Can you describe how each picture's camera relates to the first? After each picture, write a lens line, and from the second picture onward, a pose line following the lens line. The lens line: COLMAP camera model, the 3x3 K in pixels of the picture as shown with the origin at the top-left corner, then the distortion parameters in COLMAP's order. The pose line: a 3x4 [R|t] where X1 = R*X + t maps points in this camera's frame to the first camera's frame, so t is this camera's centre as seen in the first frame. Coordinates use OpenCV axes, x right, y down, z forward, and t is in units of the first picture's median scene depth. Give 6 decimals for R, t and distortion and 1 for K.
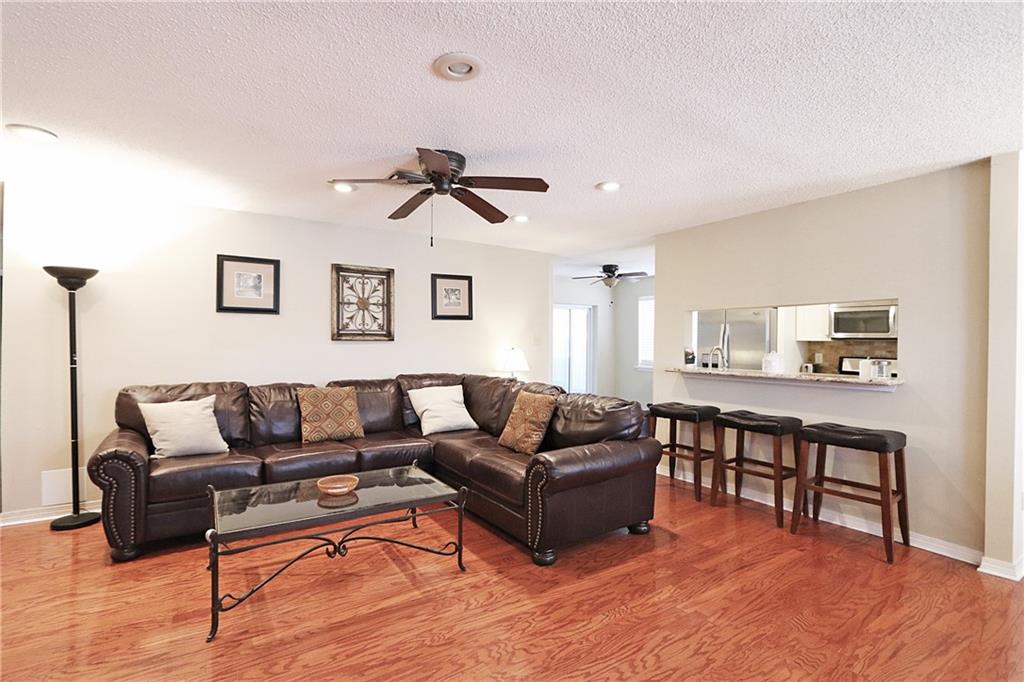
lens RADIAL K [[469.8, 0, 504.0], [0, 469.8, 338.0], [0, 0, 1]] dist [-0.012890, 0.001640]
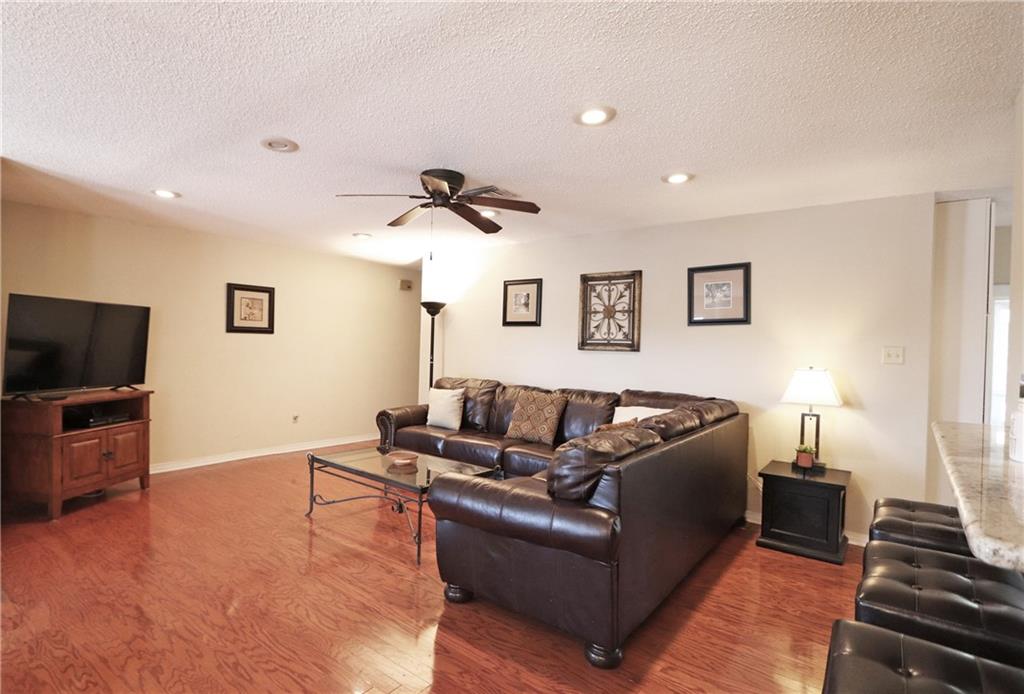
lens RADIAL K [[519.2, 0, 502.9], [0, 519.2, 347.8], [0, 0, 1]] dist [-0.006910, 0.001897]
pose [[0.323084, 0.007075, -0.946344, 0.625854], [-0.015824, 0.999873, 0.002072, 0.001270], [0.946238, 0.014305, 0.323155, 0.457431]]
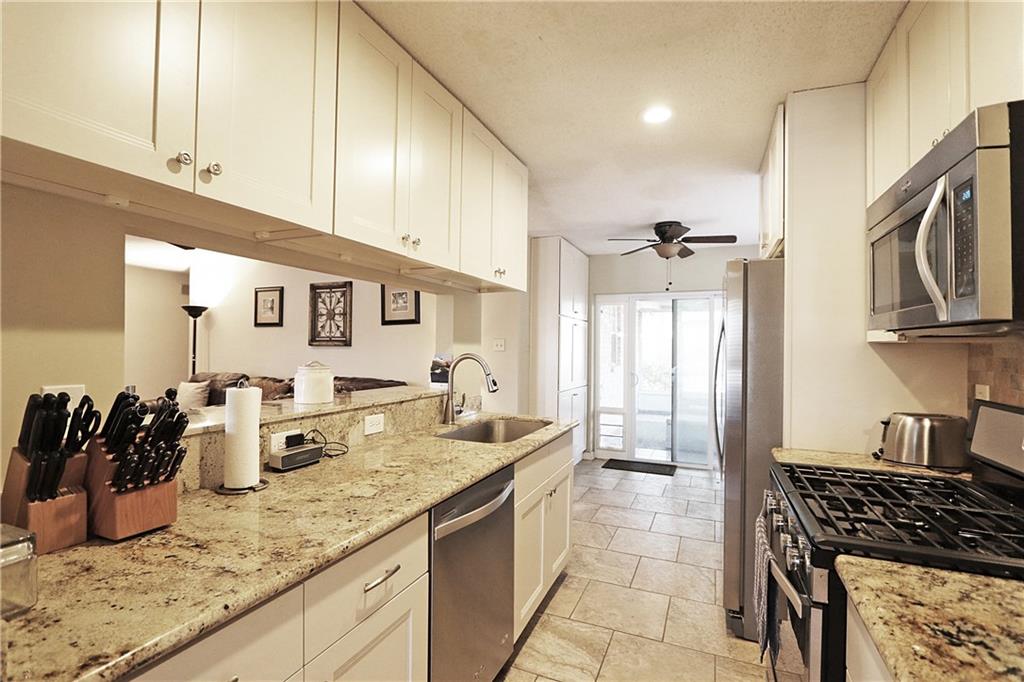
lens RADIAL K [[469.8, 0, 506.9], [0, 469.8, 337.9], [0, 0, 1]] dist [-0.012890, 0.001640]
pose [[0.541963, -0.010853, -0.840332, 0.921054], [0.005166, 0.999941, -0.009583, -0.000941], [0.840387, 0.000852, 0.541987, 0.735144]]
